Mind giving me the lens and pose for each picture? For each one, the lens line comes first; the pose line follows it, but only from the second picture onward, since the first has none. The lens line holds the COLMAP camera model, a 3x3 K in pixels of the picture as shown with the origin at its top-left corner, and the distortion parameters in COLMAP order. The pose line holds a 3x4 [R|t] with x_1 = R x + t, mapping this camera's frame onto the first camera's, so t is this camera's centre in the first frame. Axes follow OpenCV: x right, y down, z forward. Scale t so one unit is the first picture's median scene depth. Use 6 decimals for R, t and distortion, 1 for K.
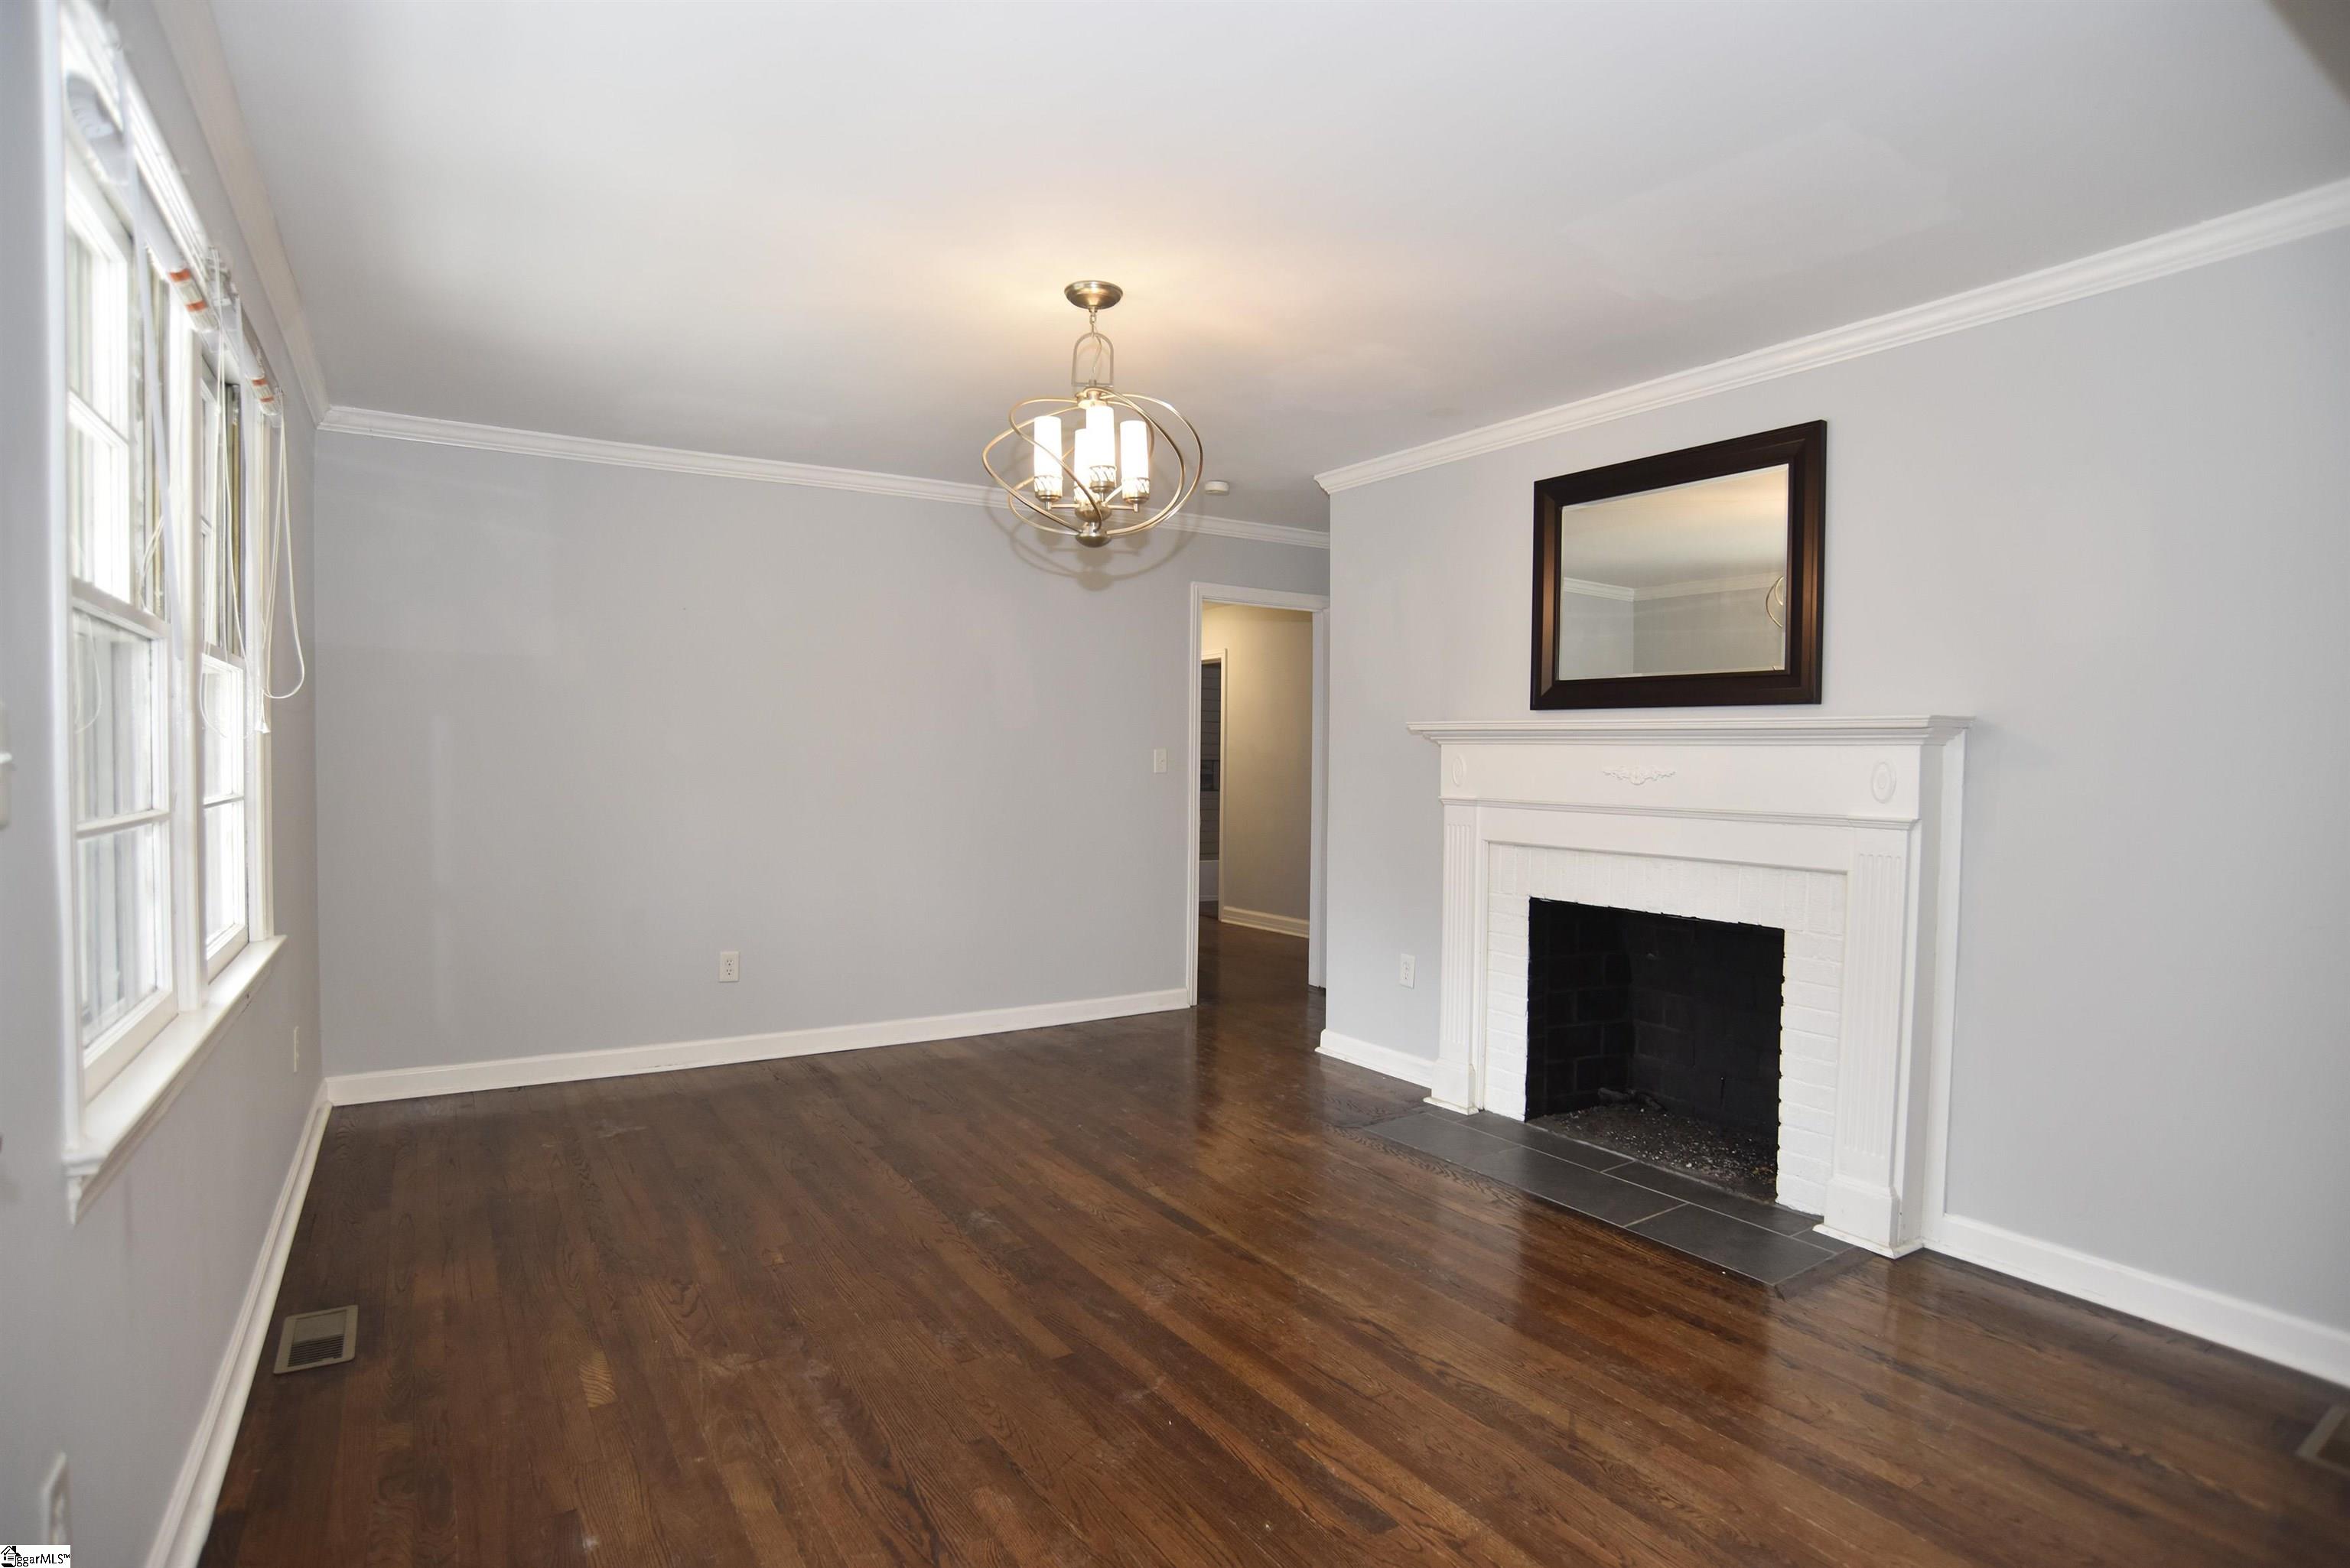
lens RADIAL K [[1195.8, 0, 1175.0], [0, 1195.8, 794.0], [0, 0, 1]] dist [-0.095468, 0.048203]
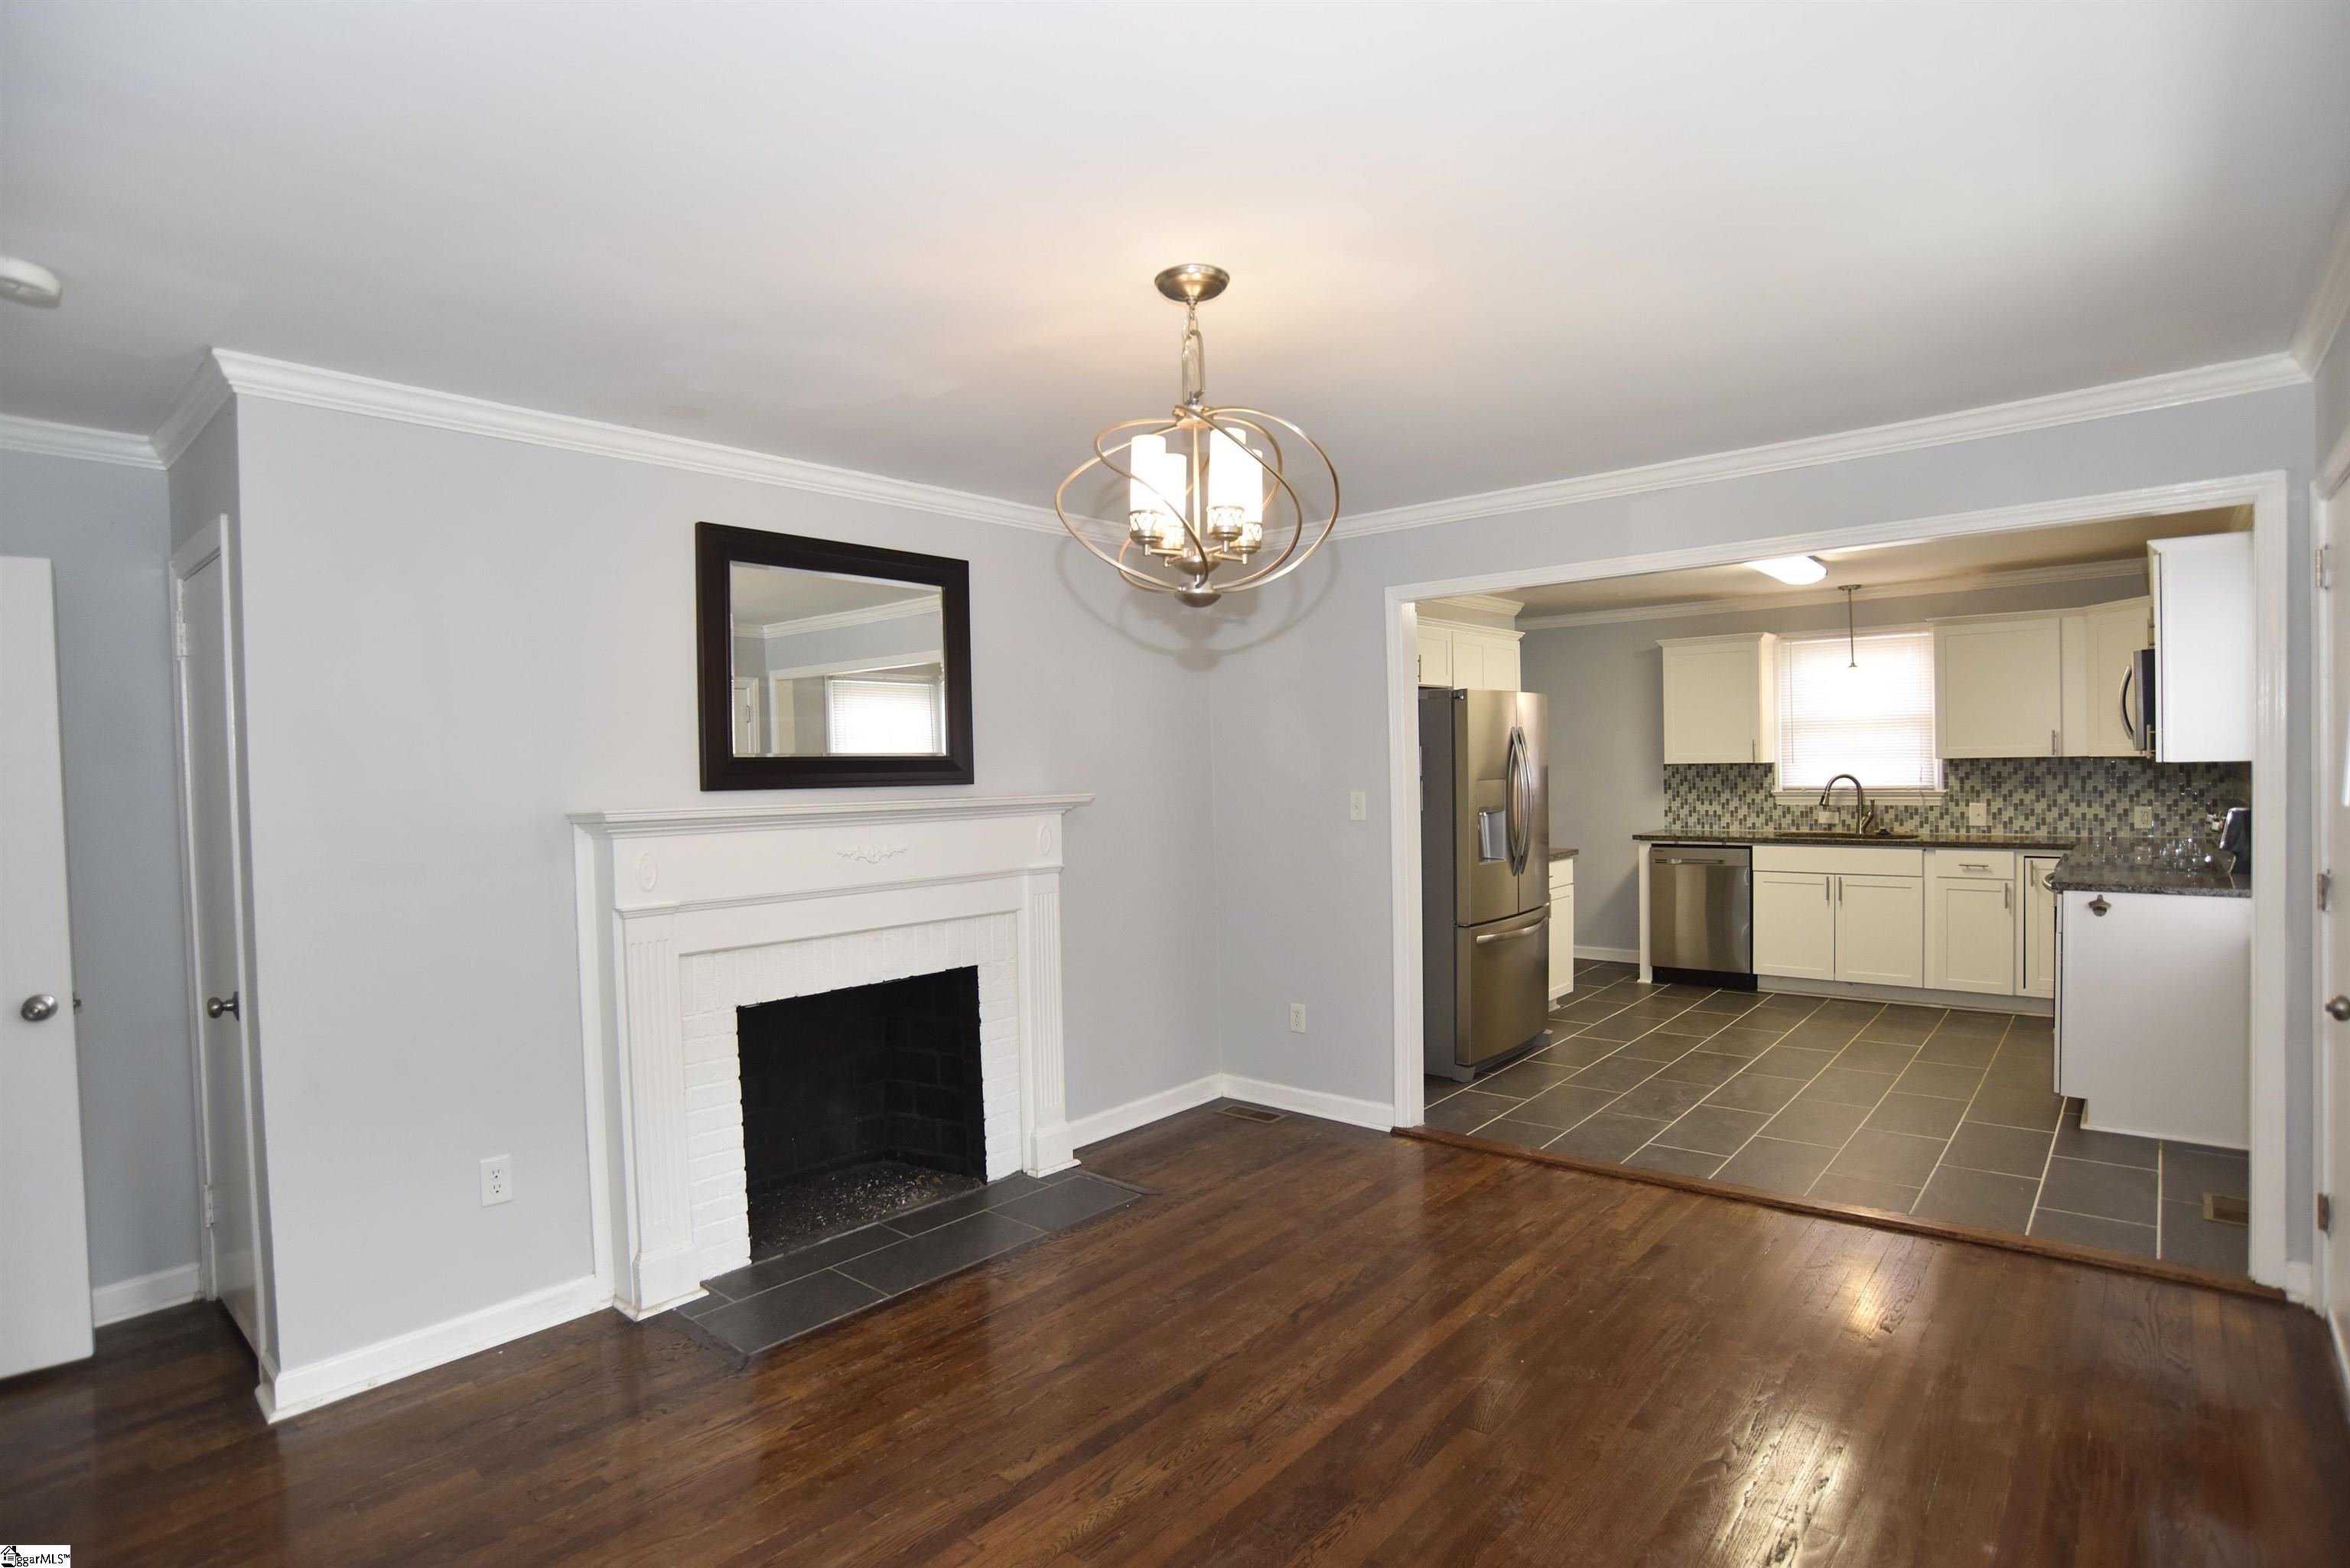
lens RADIAL K [[1195.8, 0, 1175.0], [0, 1195.8, 794.0], [0, 0, 1]] dist [-0.095468, 0.048203]
pose [[-0.279595, -0.025719, 0.959773, -0.751623], [0.050615, 0.997856, 0.041485, -0.108084], [-0.958783, 0.060178, -0.277694, 1.137251]]
